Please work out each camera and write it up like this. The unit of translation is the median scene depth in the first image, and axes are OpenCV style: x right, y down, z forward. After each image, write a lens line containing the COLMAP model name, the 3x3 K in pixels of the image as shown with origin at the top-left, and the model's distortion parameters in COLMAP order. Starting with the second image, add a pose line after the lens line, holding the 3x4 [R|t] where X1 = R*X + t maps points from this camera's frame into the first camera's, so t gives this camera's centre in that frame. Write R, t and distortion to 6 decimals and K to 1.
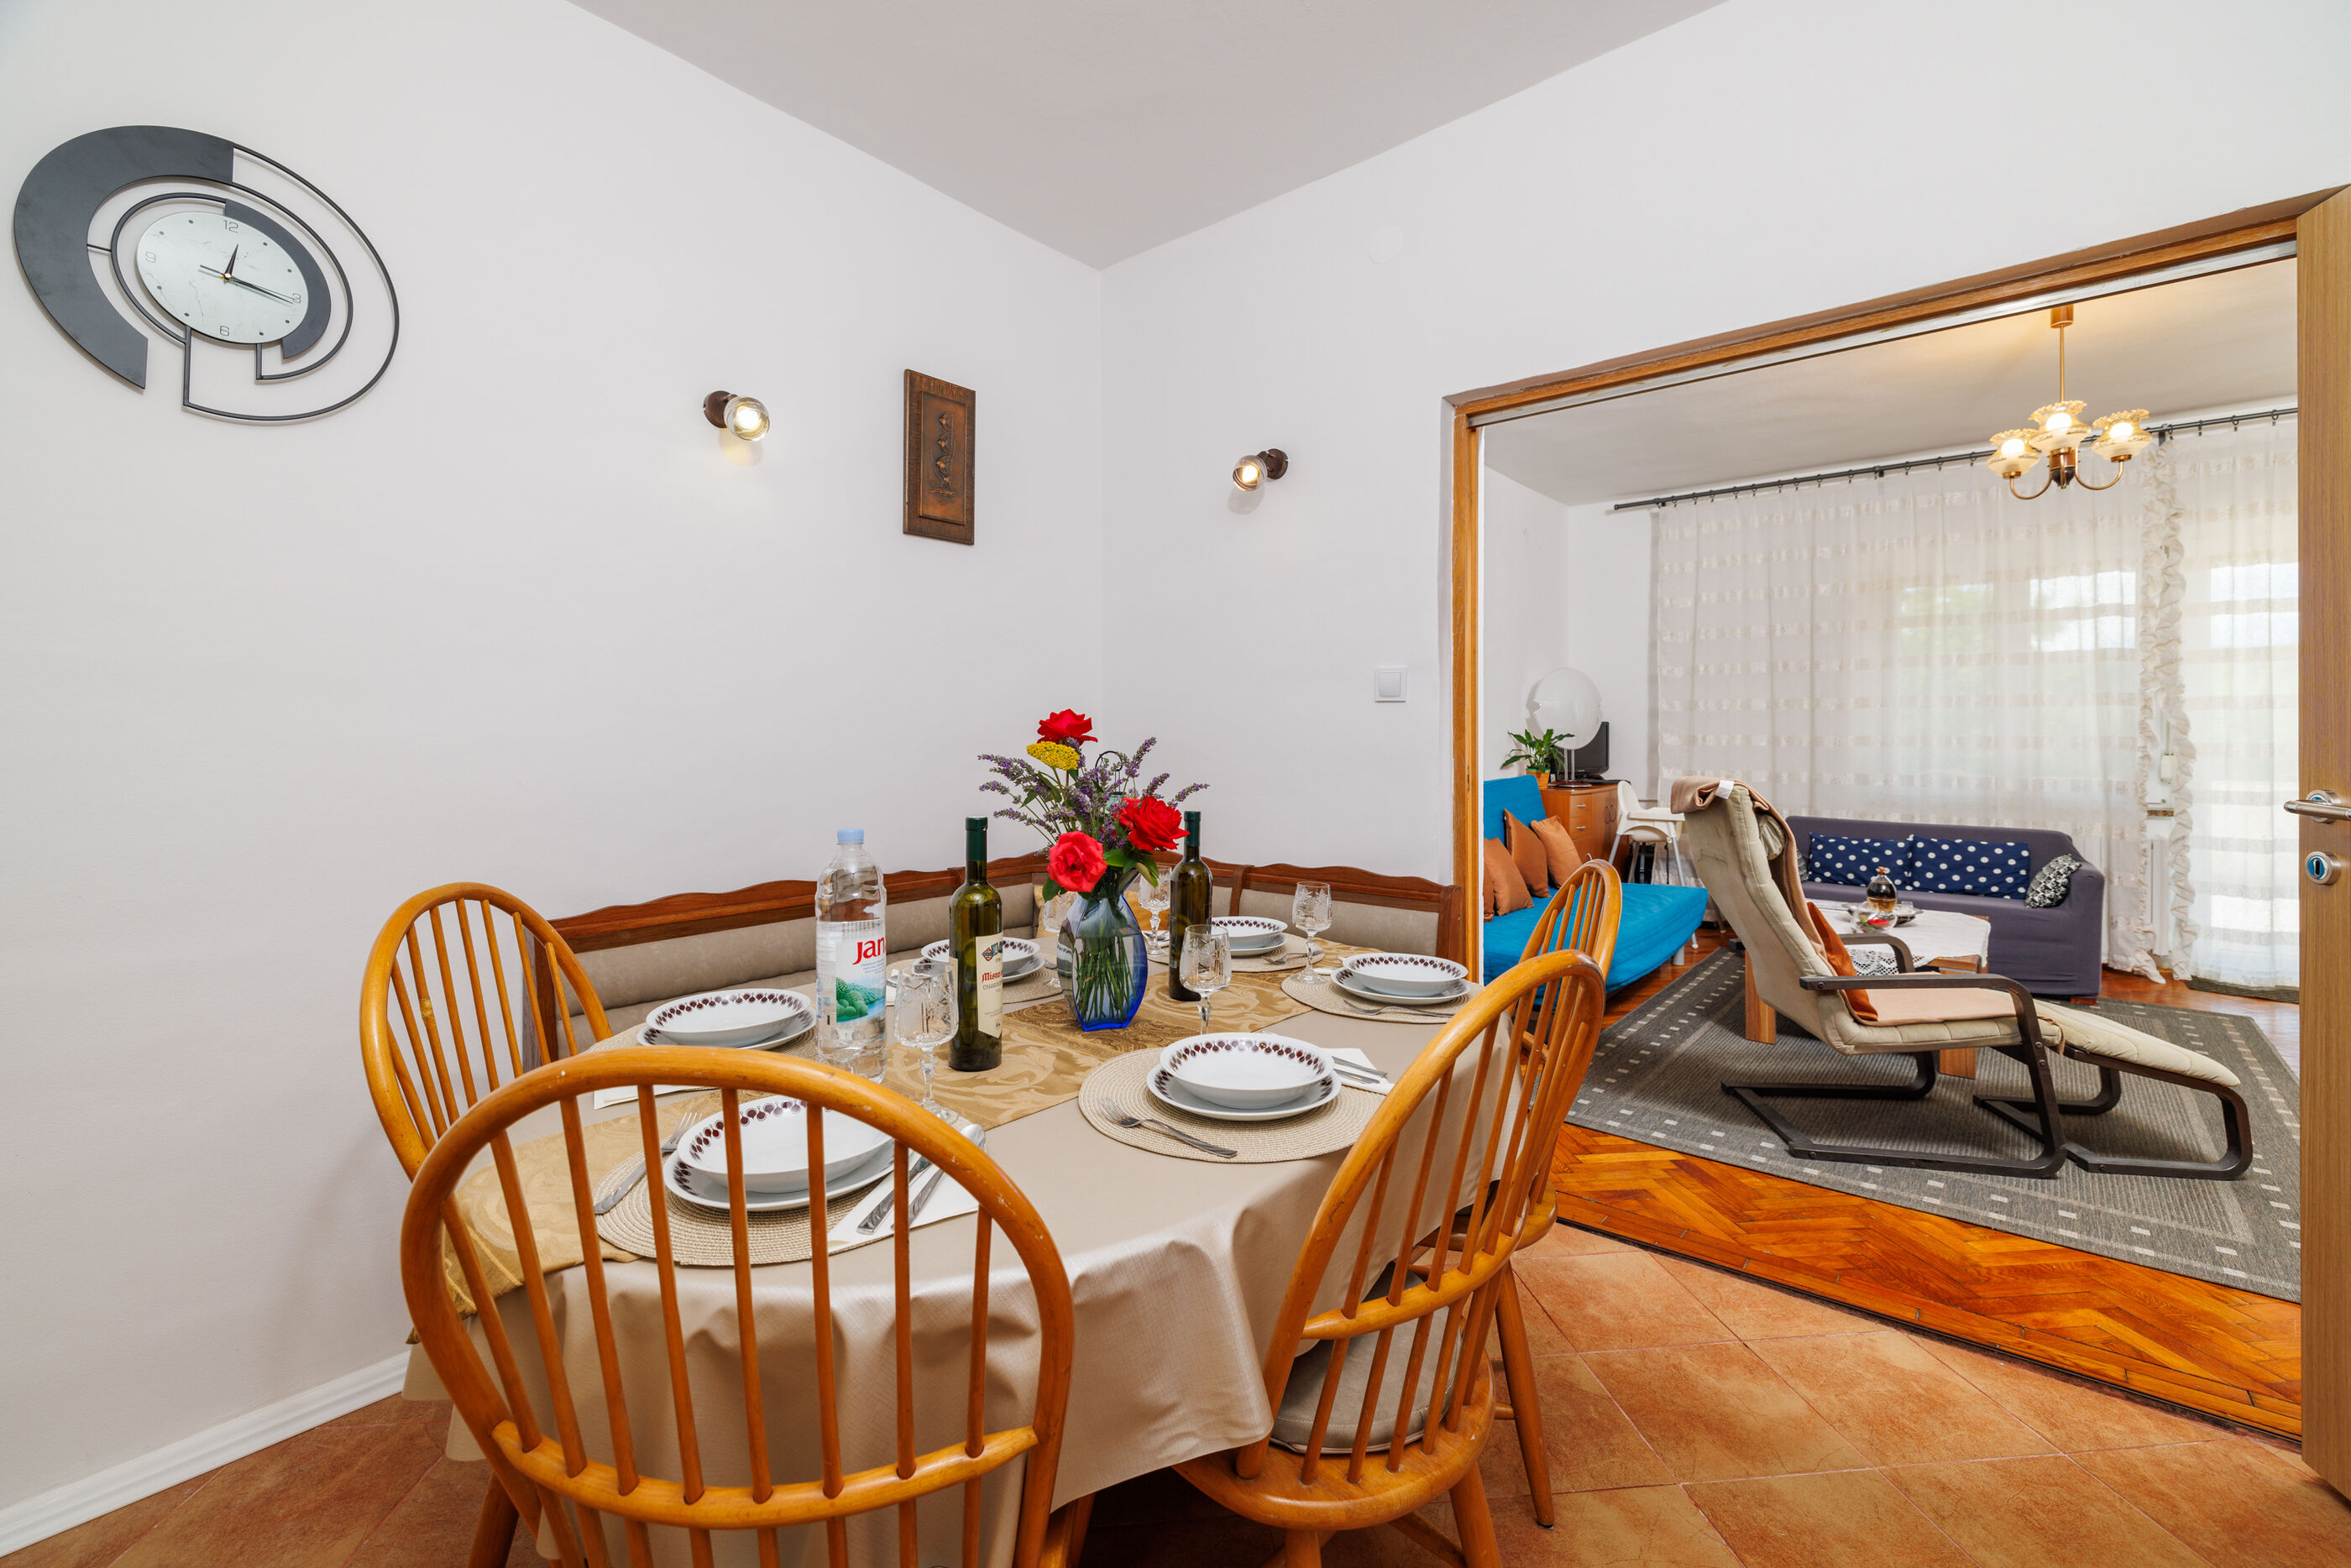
lens RADIAL K [[1010.5, 0, 1184.3], [0, 1010.5, 725.7], [0, 0, 1]] dist [0.001431, 0.000525]
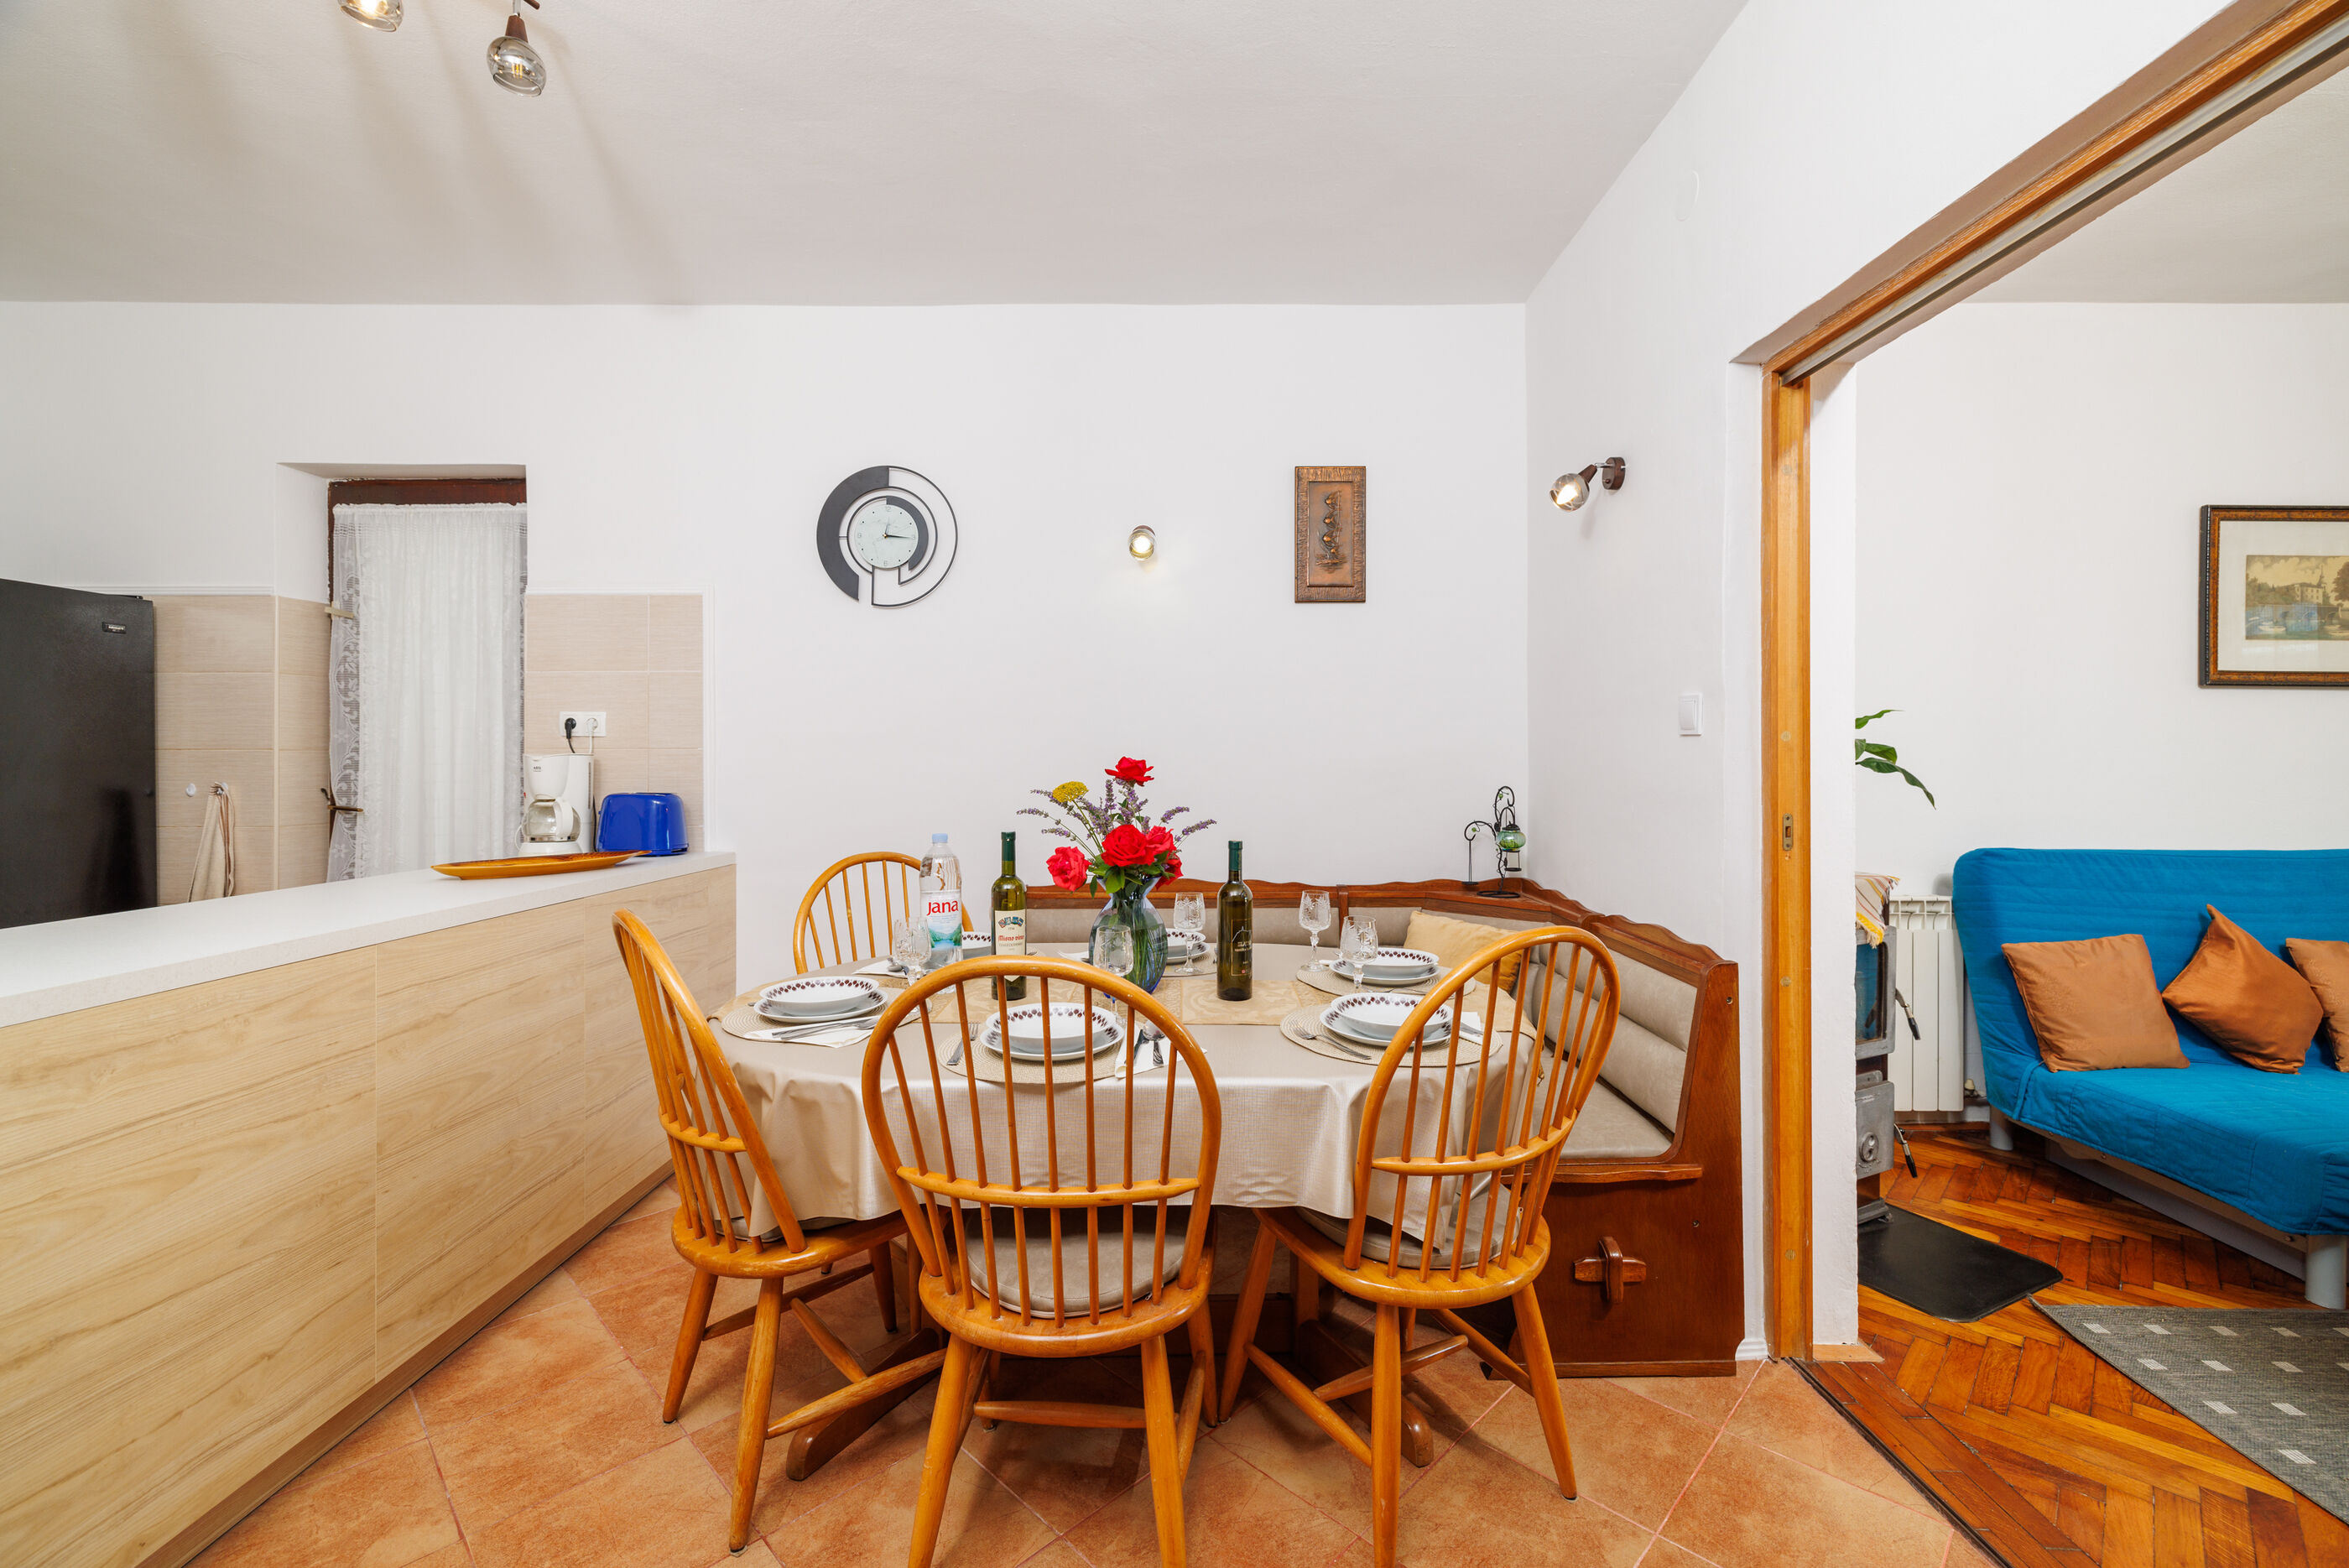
lens RADIAL K [[1009.8, 0, 1183.3], [0, 1009.8, 725.7], [0, 0, 1]] dist [0.001431, 0.000525]
pose [[0.639911, -0.029908, -0.767867, 0.797970], [0.009210, 0.999469, -0.031254, -0.011132], [0.768394, 0.012928, 0.639846, 0.181830]]
